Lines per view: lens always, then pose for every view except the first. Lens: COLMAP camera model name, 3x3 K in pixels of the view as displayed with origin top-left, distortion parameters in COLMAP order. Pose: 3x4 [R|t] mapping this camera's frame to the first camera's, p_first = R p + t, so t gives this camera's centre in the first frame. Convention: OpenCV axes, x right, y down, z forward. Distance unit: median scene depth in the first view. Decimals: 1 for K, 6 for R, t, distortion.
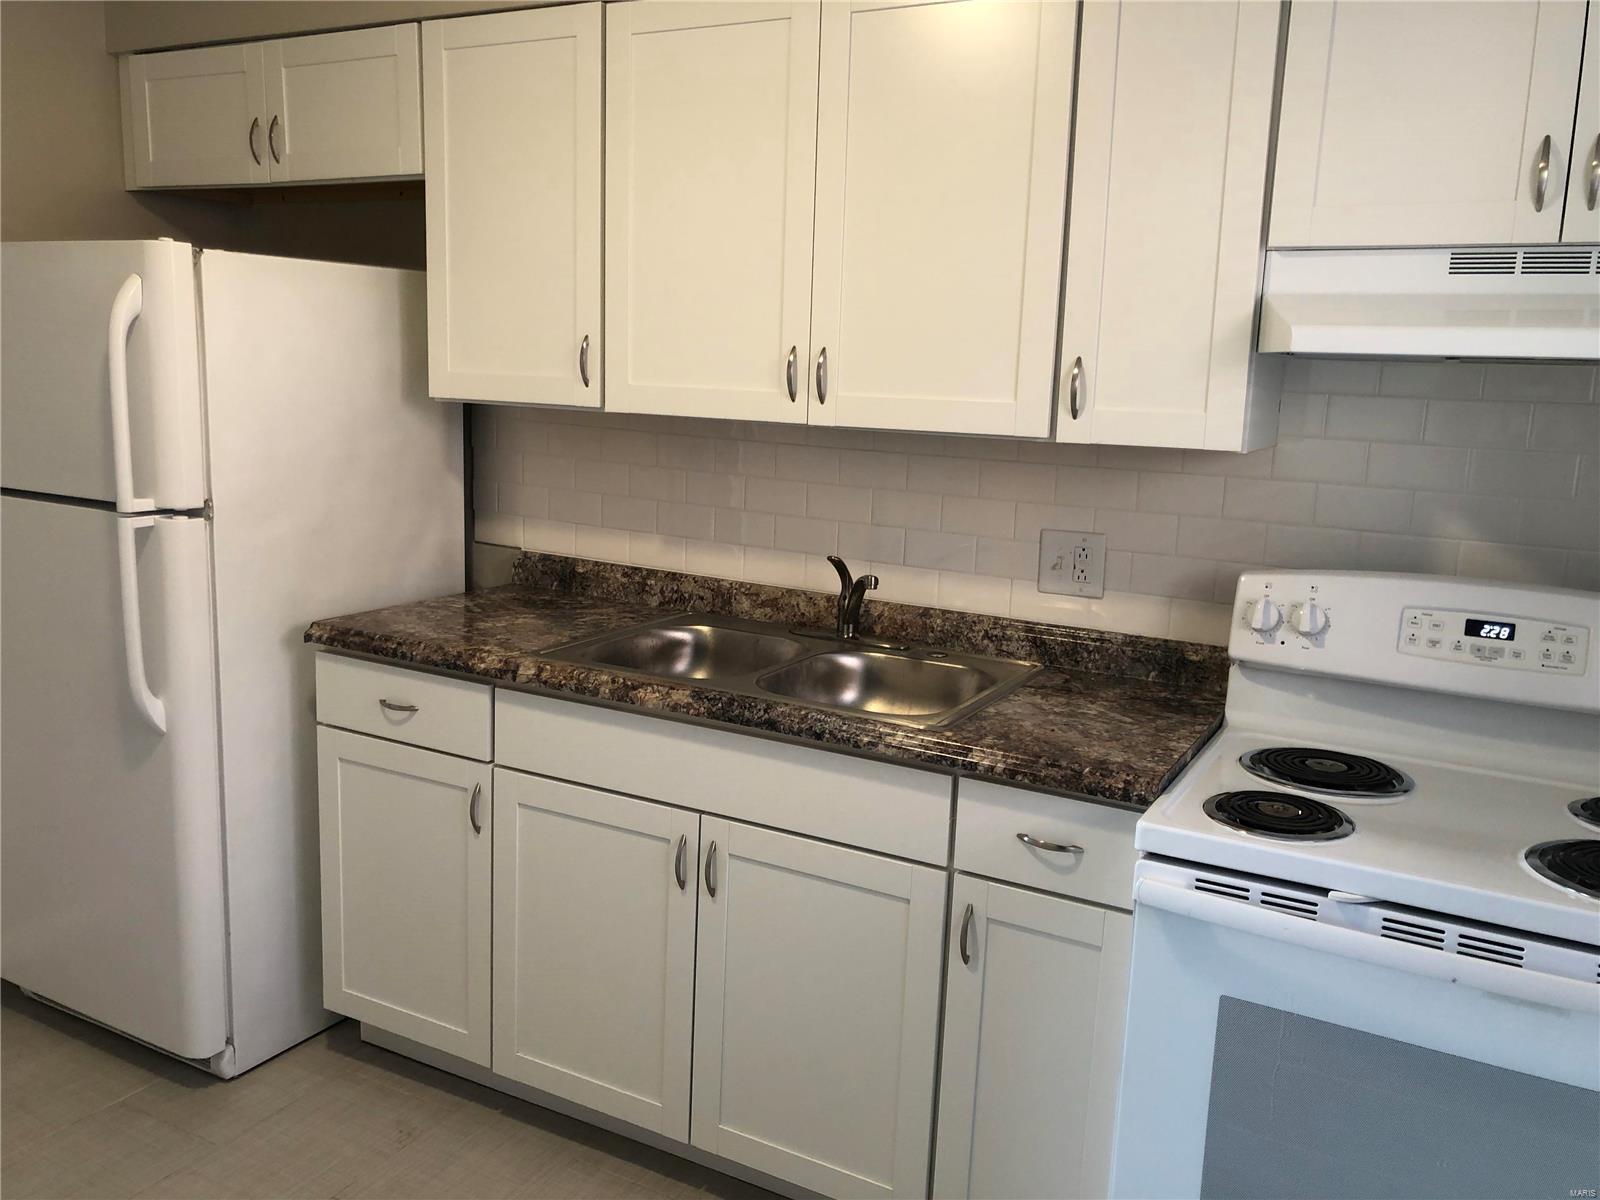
lens RADIAL K [[1296.4, 0, 800.0], [0, 1296.4, 600.0], [0, 0, 1]] dist [0.087187, -0.132991]
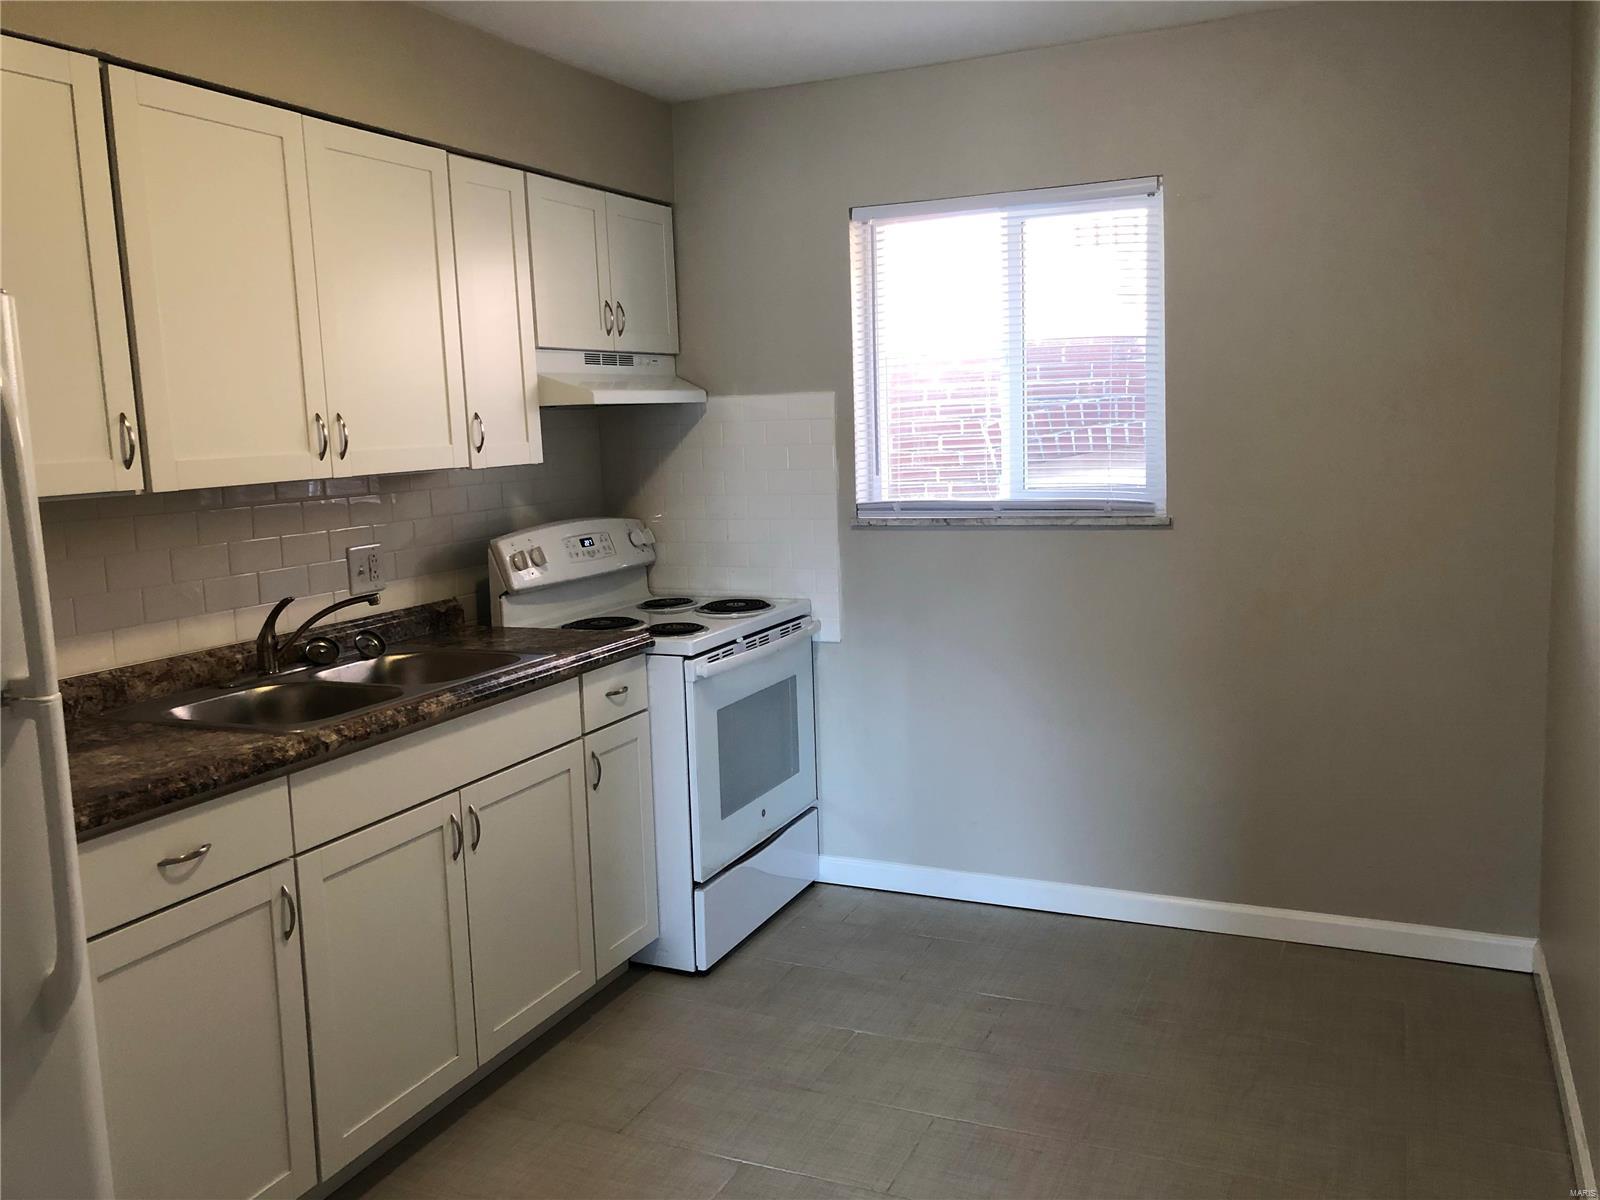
lens RADIAL K [[1296.4, 0, 800.0], [0, 1296.4, 600.0], [0, 0, 1]] dist [0.087187, -0.132991]
pose [[-0.066322, -0.173787, 0.982547, -1.212708], [0.218068, 0.958386, 0.184233, -0.155982], [-0.973677, 0.226481, -0.025665, 0.641968]]
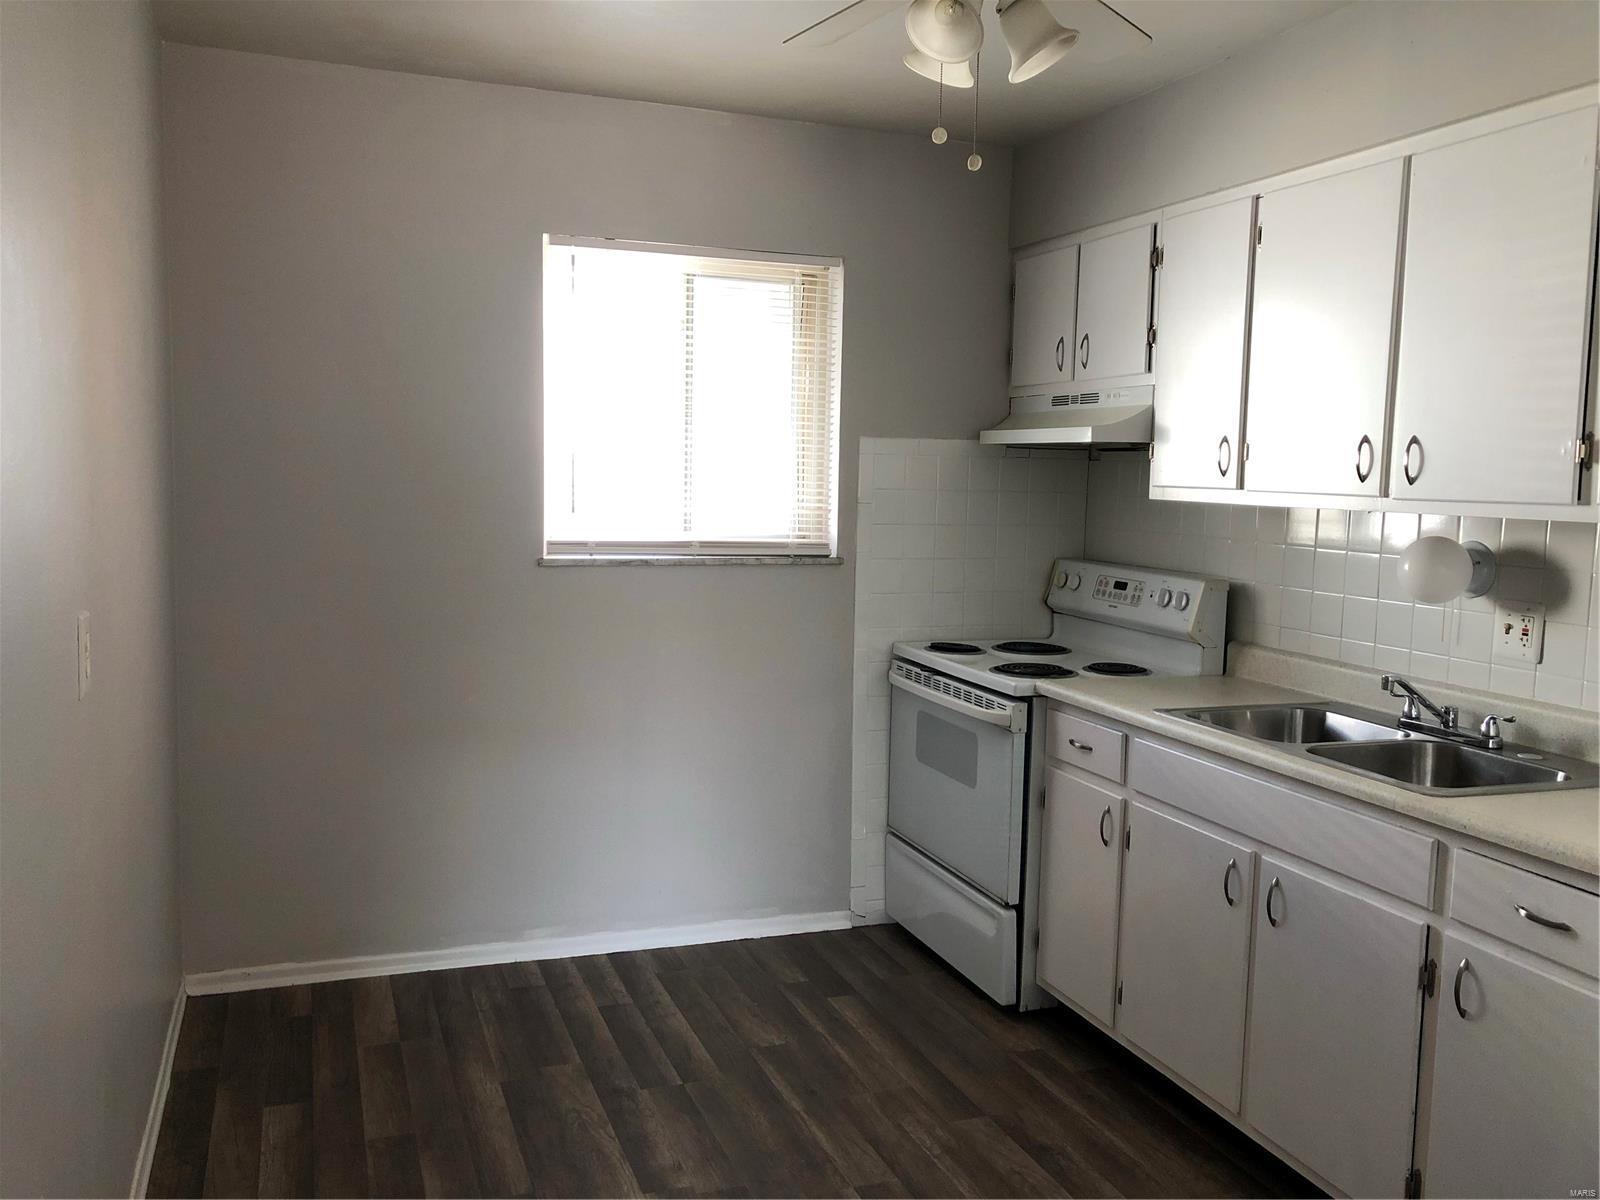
lens RADIAL K [[1313.2, 0, 800.0], [0, 1313.2, 600.0], [0, 0, 1]] dist [0.021118, 0.000703]
pose [[0.758742, 0.049556, -0.649503, 1.220441], [-0.113182, 0.991965, -0.056532, 0.177497], [0.641483, 0.116405, 0.758255, -0.678294]]
